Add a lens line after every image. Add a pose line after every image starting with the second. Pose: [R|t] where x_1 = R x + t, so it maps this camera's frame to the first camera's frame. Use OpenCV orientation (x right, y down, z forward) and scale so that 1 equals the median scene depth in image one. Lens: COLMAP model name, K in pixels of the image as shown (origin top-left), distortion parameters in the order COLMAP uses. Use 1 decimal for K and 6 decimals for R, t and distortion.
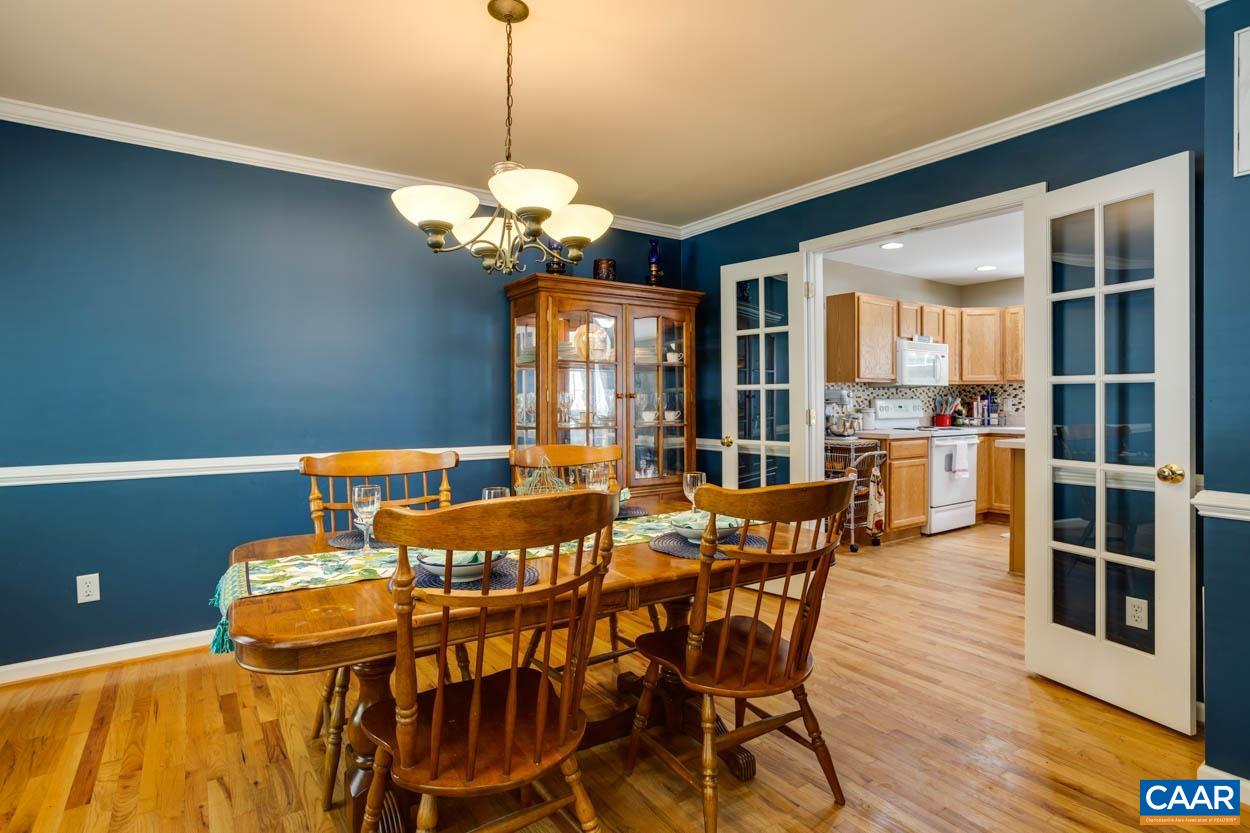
lens RADIAL K [[629.3, 0, 627.5], [0, 629.3, 402.6], [0, 0, 1]] dist [-0.003334, -0.000374]
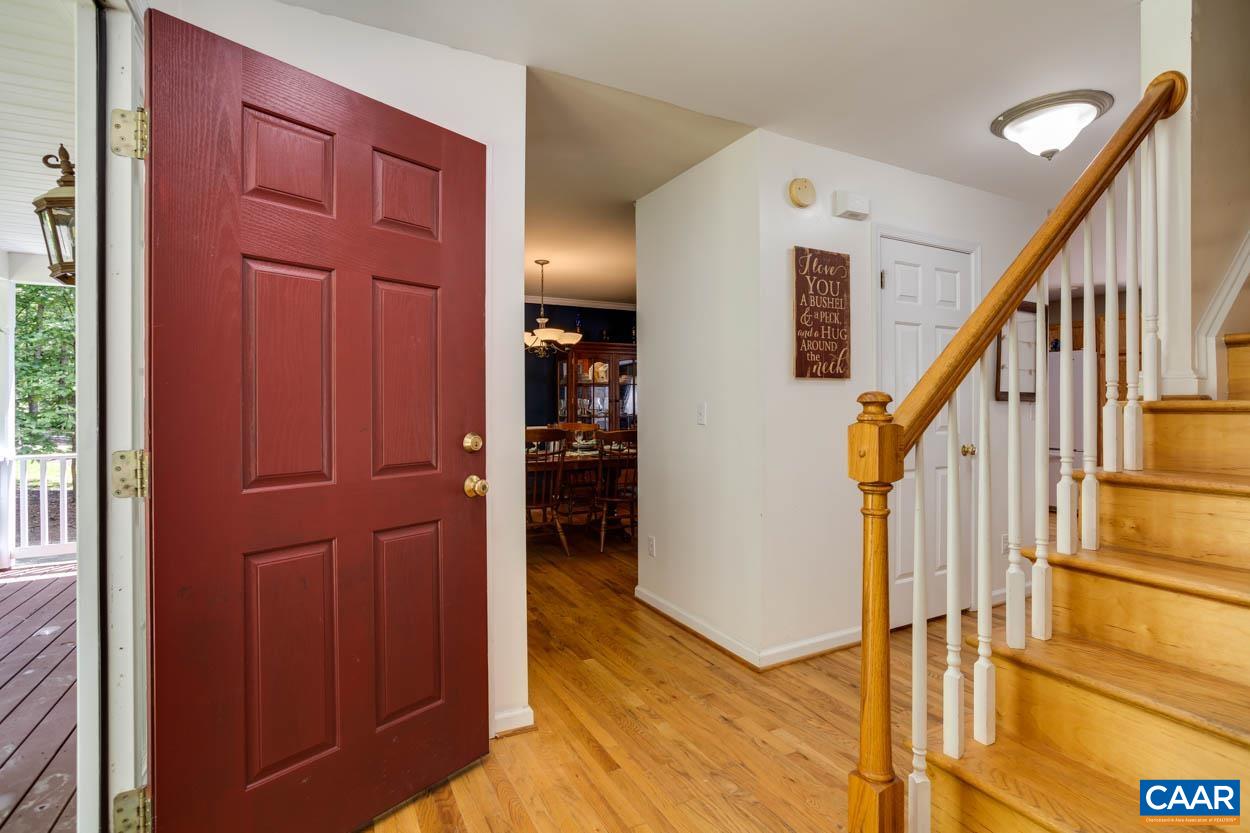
lens RADIAL K [[629.3, 0, 627.5], [0, 629.3, 402.6], [0, 0, 1]] dist [-0.003334, -0.000374]
pose [[0.991372, -0.000491, -0.131076, 0.526943], [0.000157, 0.999997, -0.002558, 0.000644], [0.131077, 0.002516, 0.991369, -1.644692]]
